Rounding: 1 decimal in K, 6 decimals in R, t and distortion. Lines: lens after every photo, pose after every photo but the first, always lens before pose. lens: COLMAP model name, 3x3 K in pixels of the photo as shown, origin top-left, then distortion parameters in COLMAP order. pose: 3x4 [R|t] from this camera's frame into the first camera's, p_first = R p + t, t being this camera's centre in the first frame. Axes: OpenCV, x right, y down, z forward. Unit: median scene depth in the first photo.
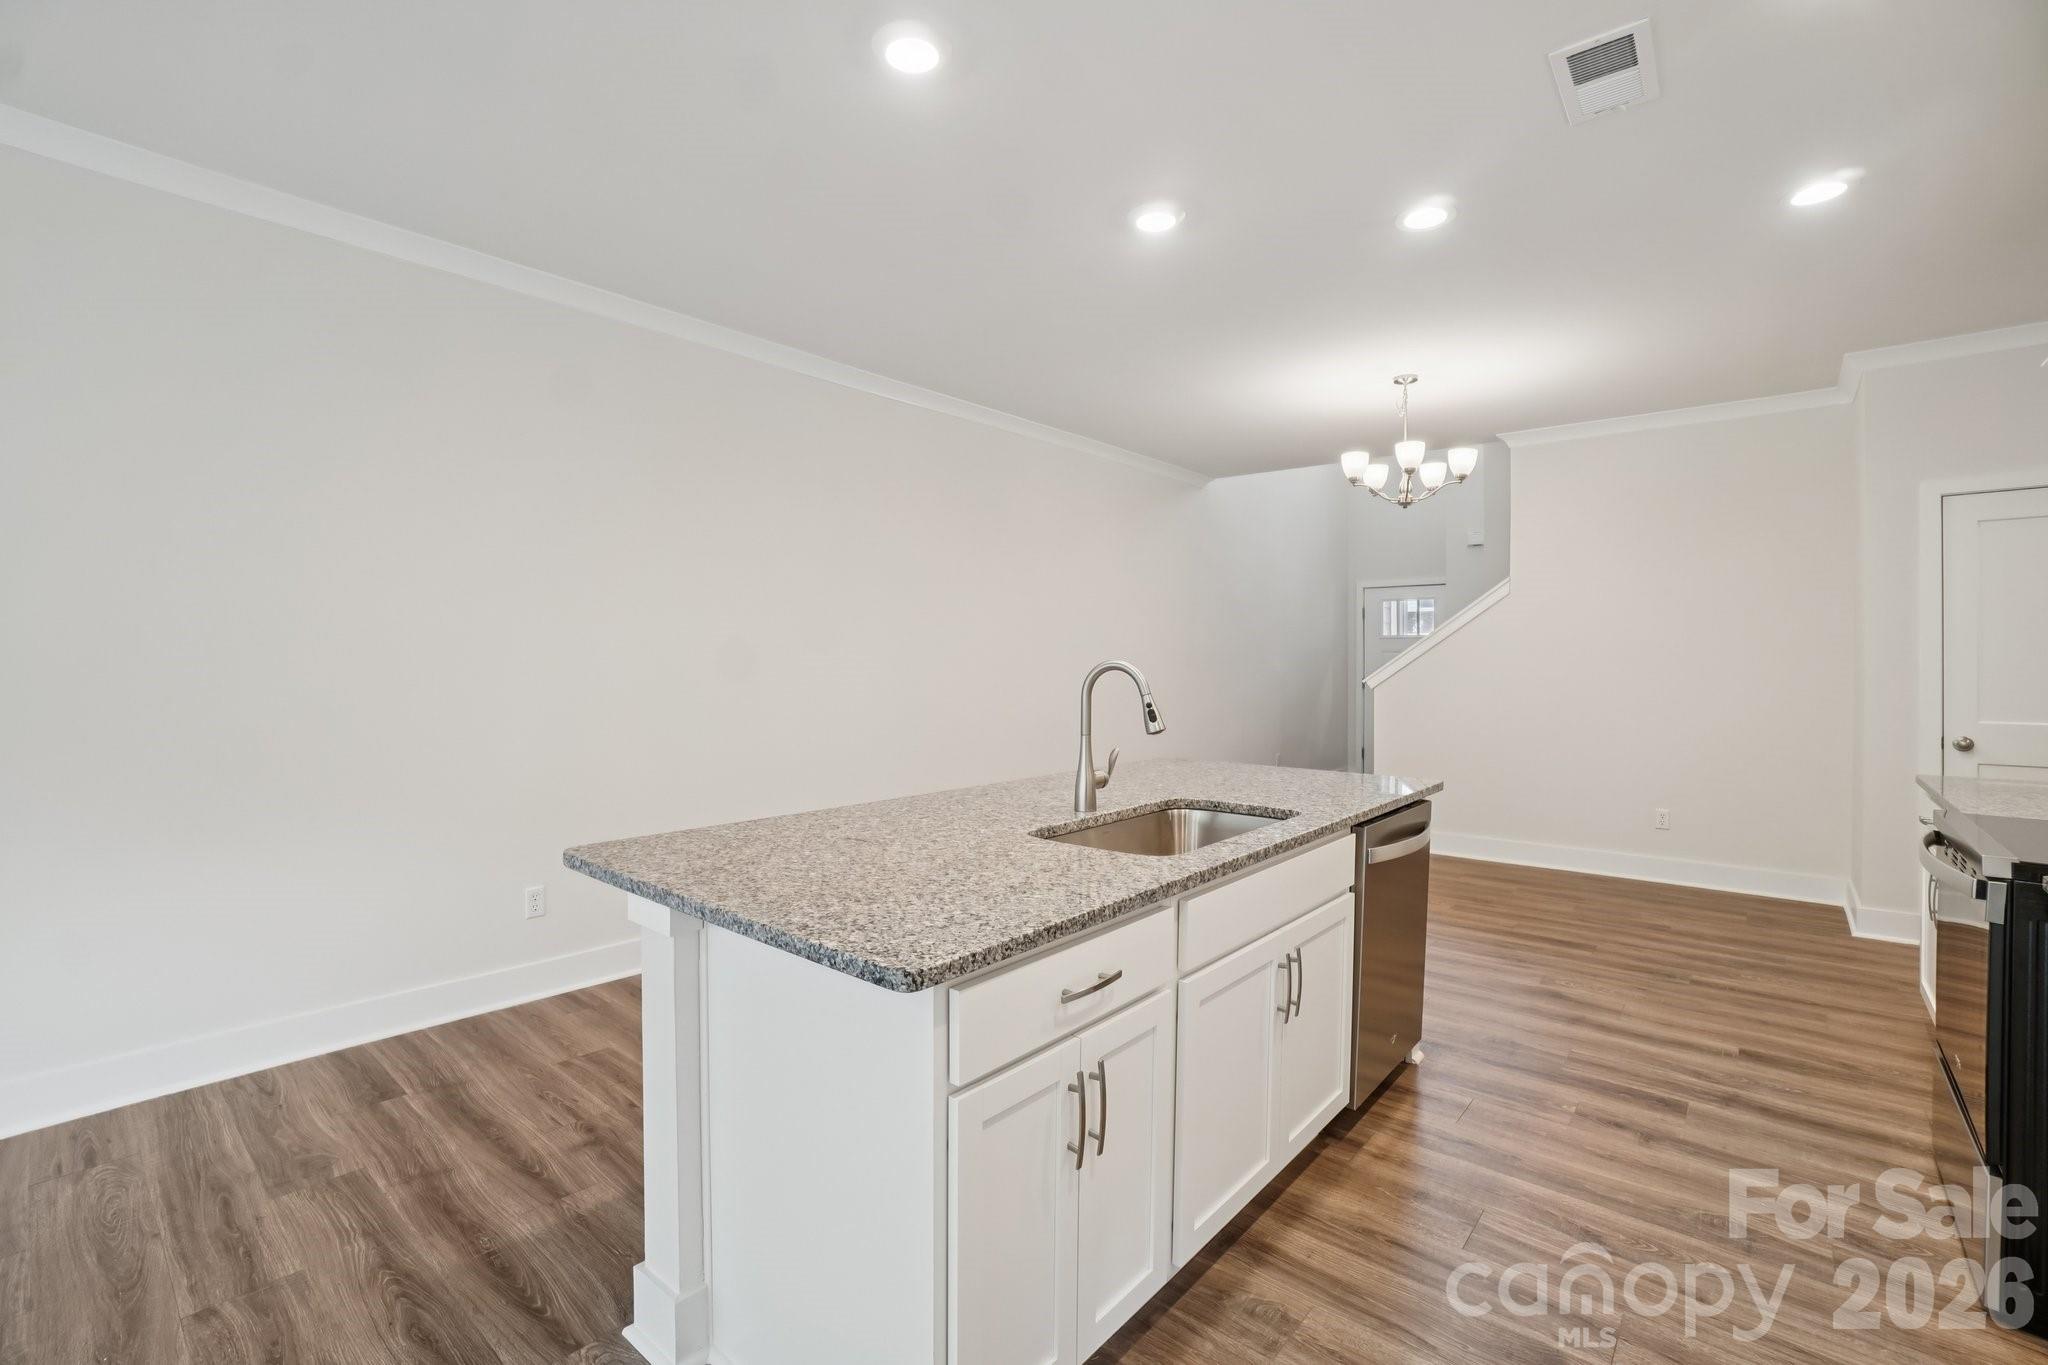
lens RADIAL K [[905.2, 0, 1013.4], [0, 905.2, 682.1], [0, 0, 1]] dist [-0.052843, 0.015817]
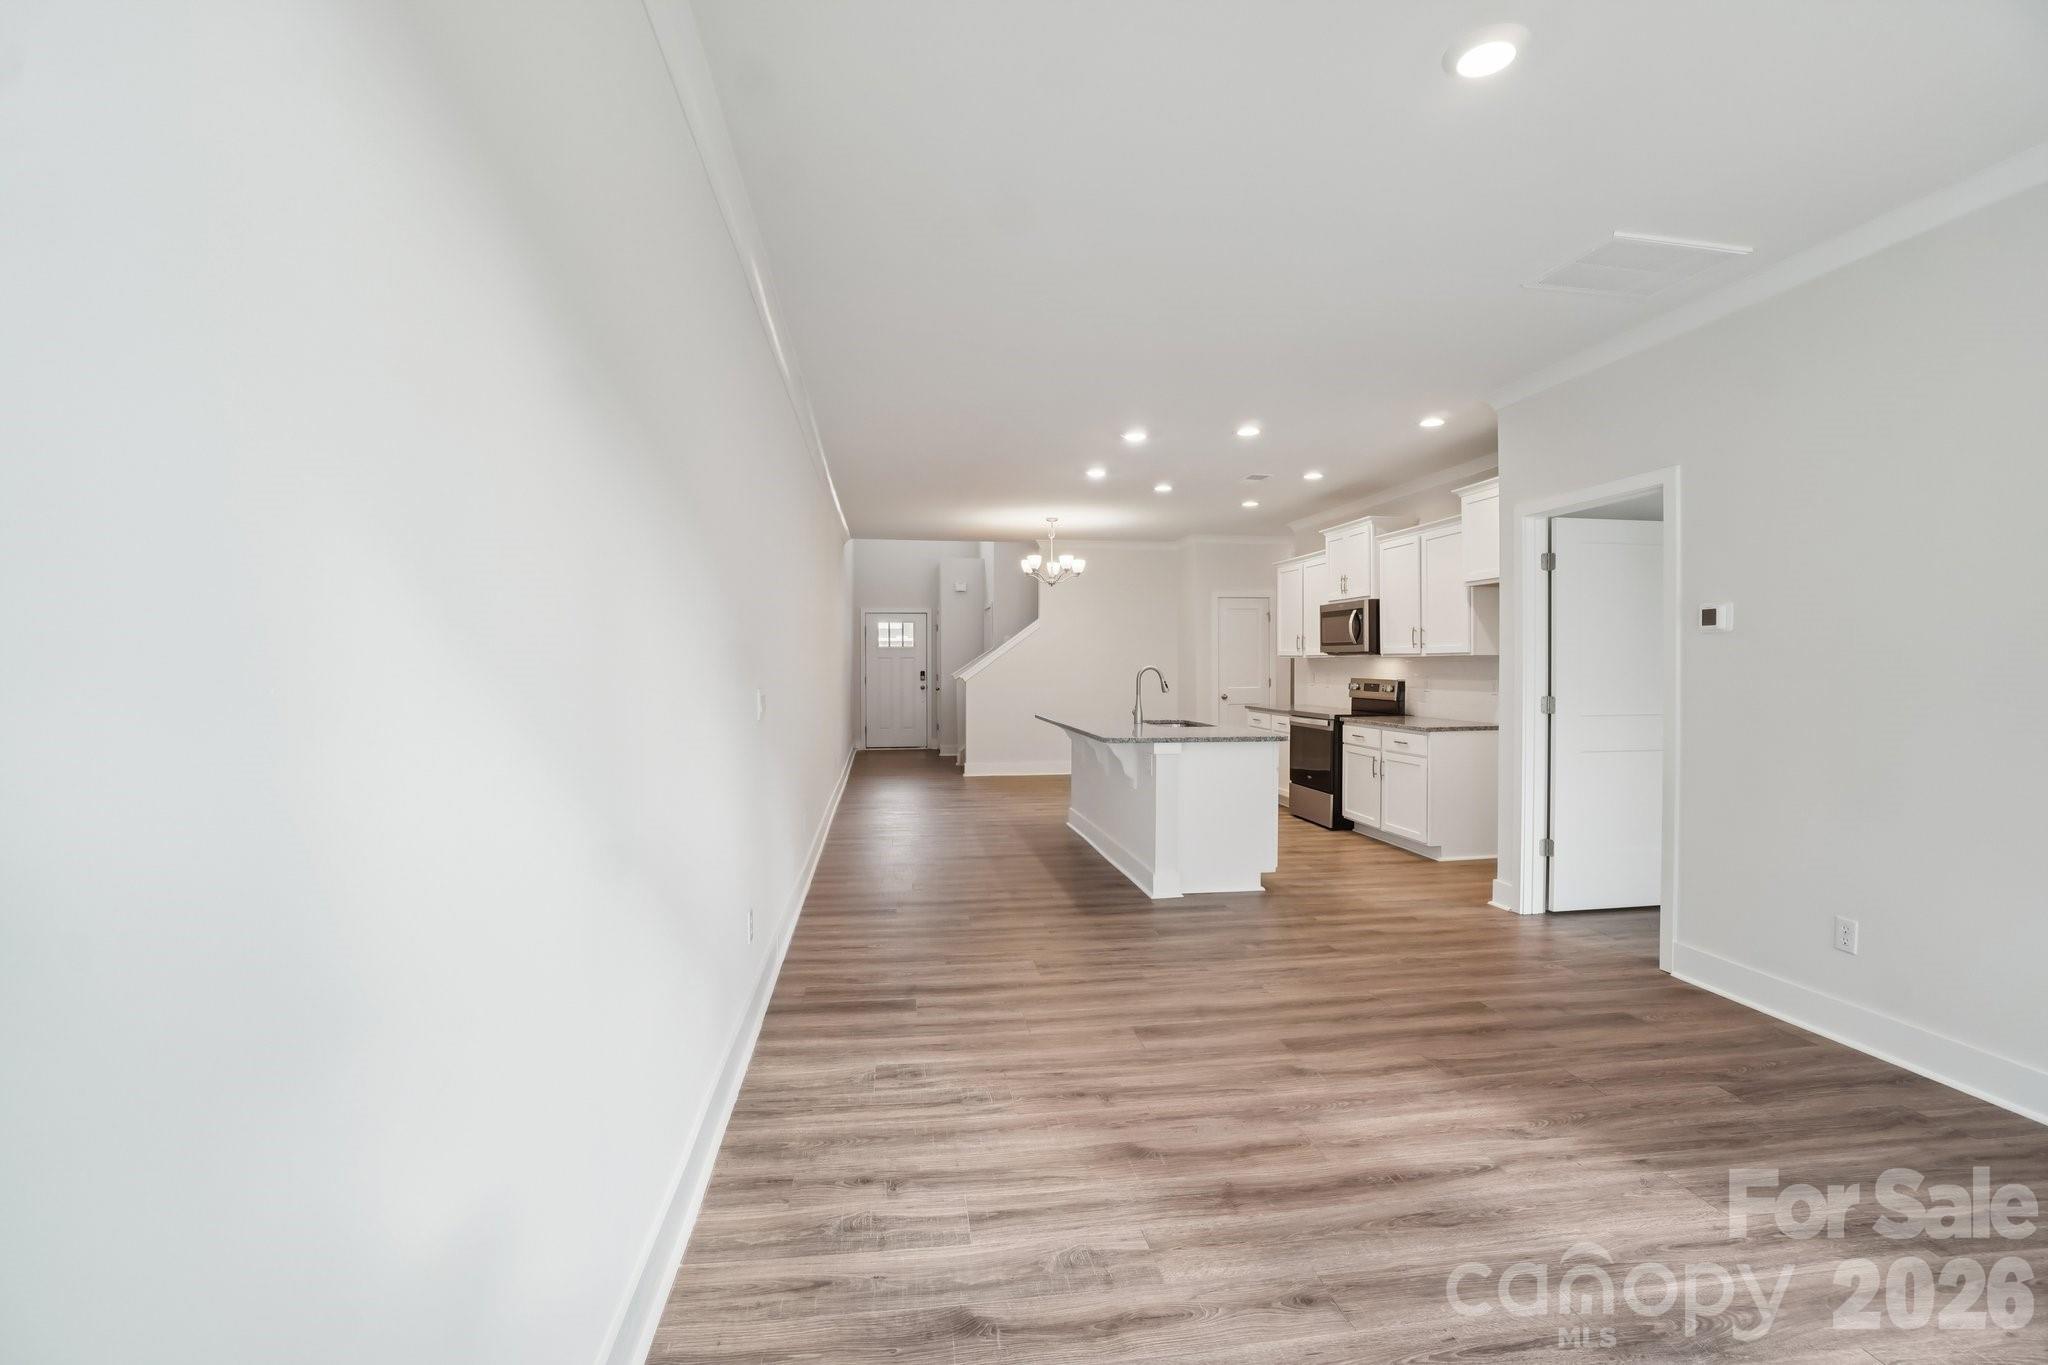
lens RADIAL K [[905.2, 0, 1017.8], [0, 905.2, 665.3], [0, 0, 1]] dist [-0.052843, 0.015817]
pose [[0.656411, -0.003970, 0.754393, -1.653881], [0.020913, 0.999698, -0.012936, 0.001708], [-0.754113, 0.024268, 0.656296, -0.351152]]
